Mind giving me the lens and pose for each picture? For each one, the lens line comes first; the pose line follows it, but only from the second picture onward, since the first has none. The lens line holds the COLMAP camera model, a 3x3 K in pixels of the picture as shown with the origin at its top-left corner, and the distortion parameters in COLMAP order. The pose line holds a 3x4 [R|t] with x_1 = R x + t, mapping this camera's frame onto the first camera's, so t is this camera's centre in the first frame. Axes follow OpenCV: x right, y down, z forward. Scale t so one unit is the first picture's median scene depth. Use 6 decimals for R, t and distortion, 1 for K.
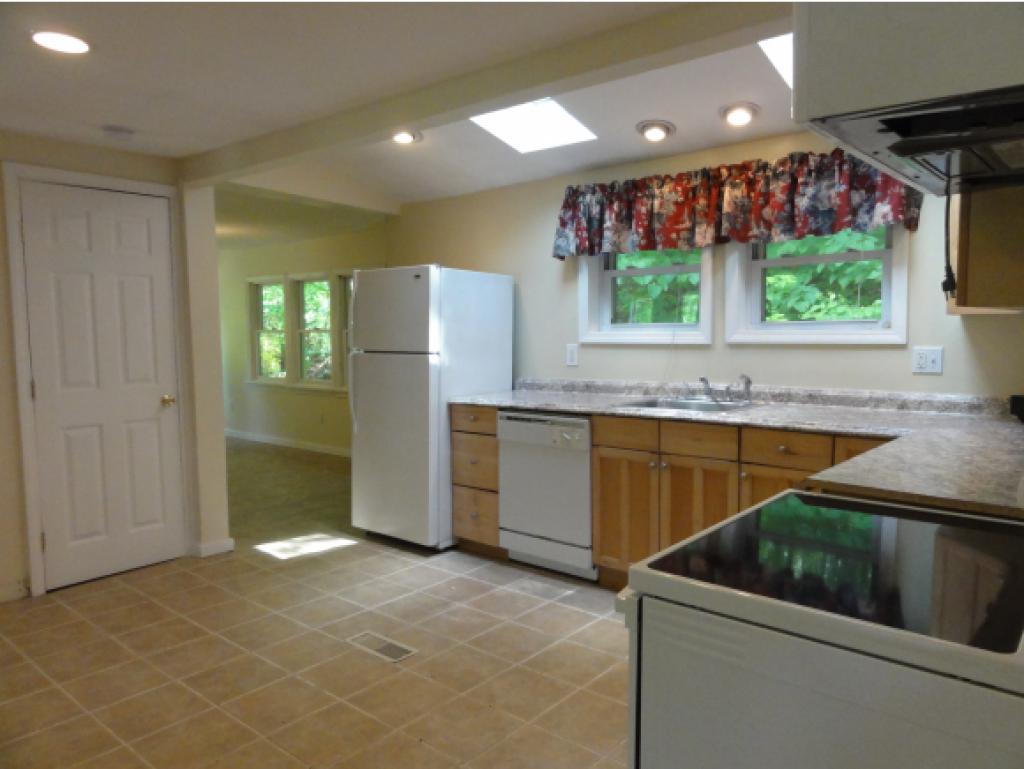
lens RADIAL K [[731.1, 0, 519.3], [0, 731.1, 384.2], [0, 0, 1]] dist [0.003005, -0.000131]
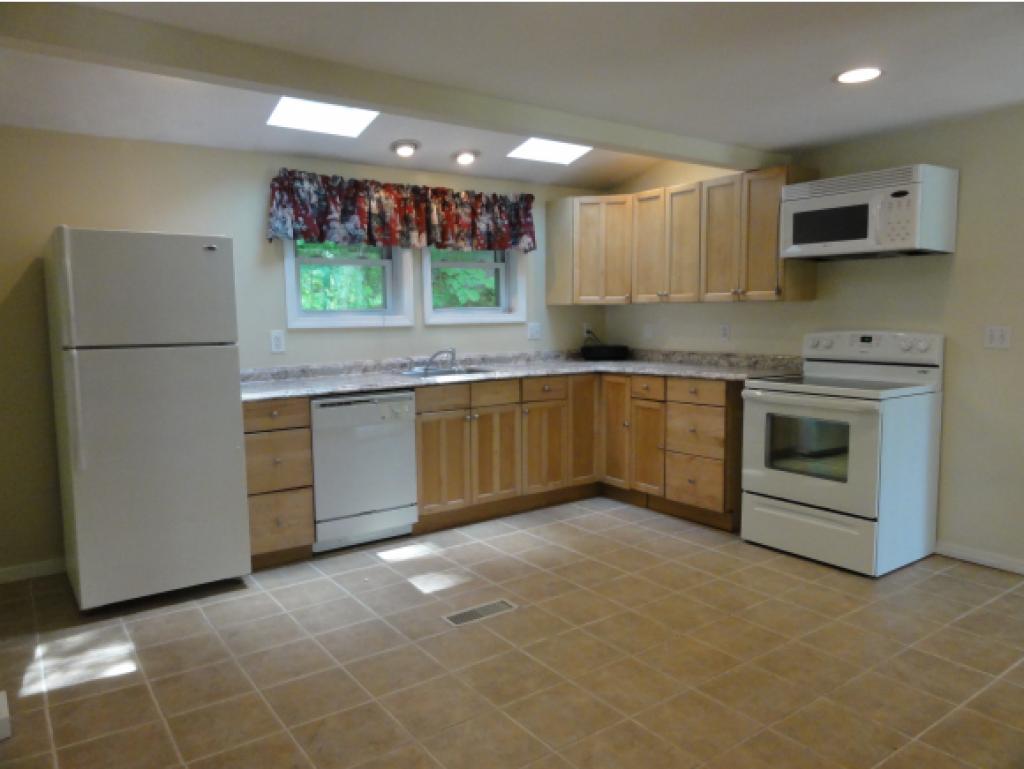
lens RADIAL K [[731.1, 0, 513.7], [0, 731.1, 383.0], [0, 0, 1]] dist [0.003005, -0.000131]
pose [[0.234827, -0.091981, 0.967676, -0.888096], [0.081585, 0.993865, 0.074672, -0.035173], [-0.968607, 0.061413, 0.240890, 0.515427]]
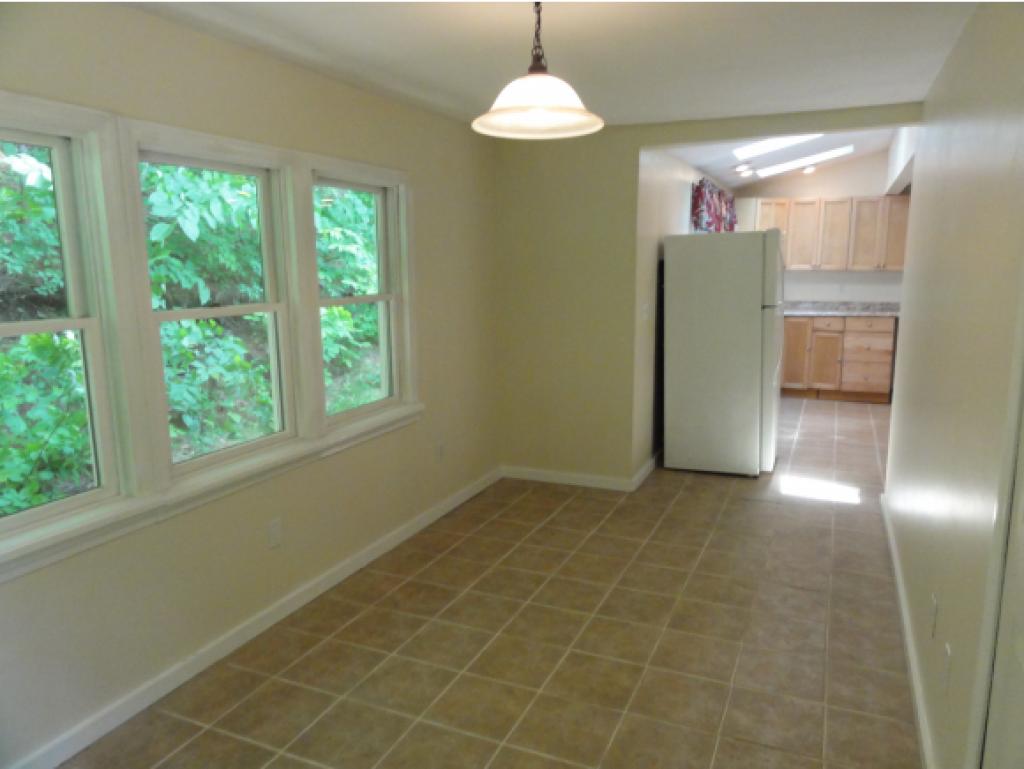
lens RADIAL K [[731.1, 0, 512.7], [0, 731.1, 384.2], [0, 0, 1]] dist [0.003005, -0.000131]
pose [[-0.281779, -0.164675, 0.945242, -1.318663], [0.076475, 0.978173, 0.193209, -0.207564], [-0.956427, 0.126729, -0.263036, 1.948783]]
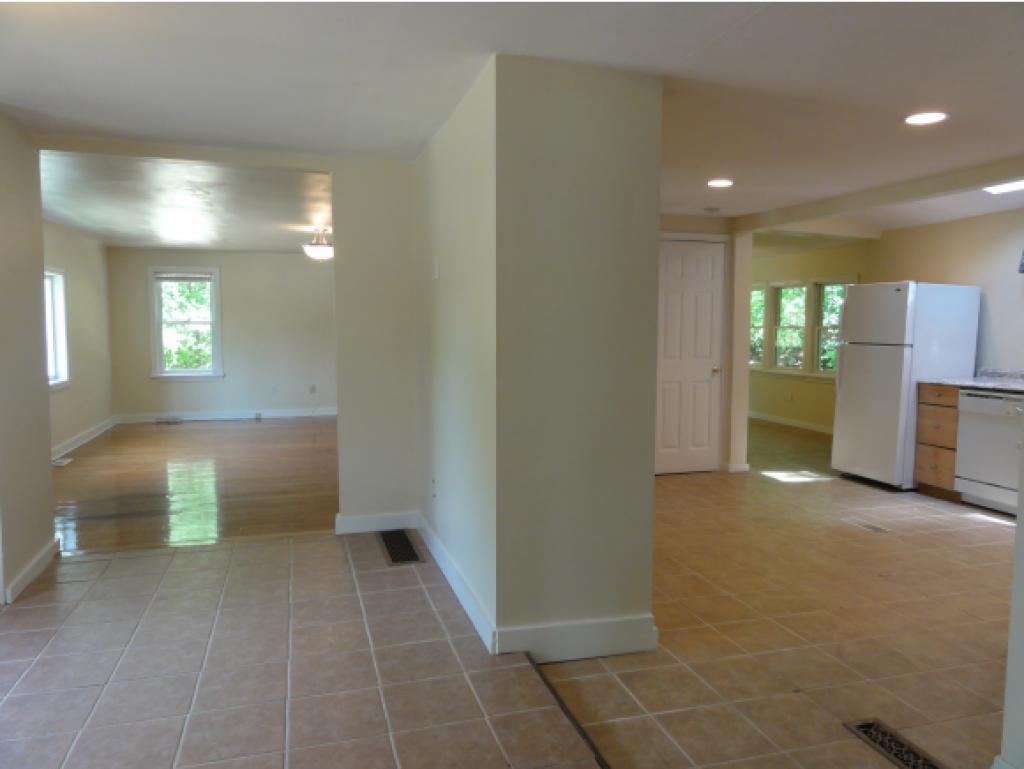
lens RADIAL K [[731.1, 0, 508.4], [0, 731.1, 386.1], [0, 0, 1]] dist [0.003005, -0.000131]
pose [[0.835572, 0.059164, -0.546187, 0.011963], [-0.054856, 0.998201, 0.024206, 0.043885], [0.546636, 0.009736, 0.837314, -0.588714]]
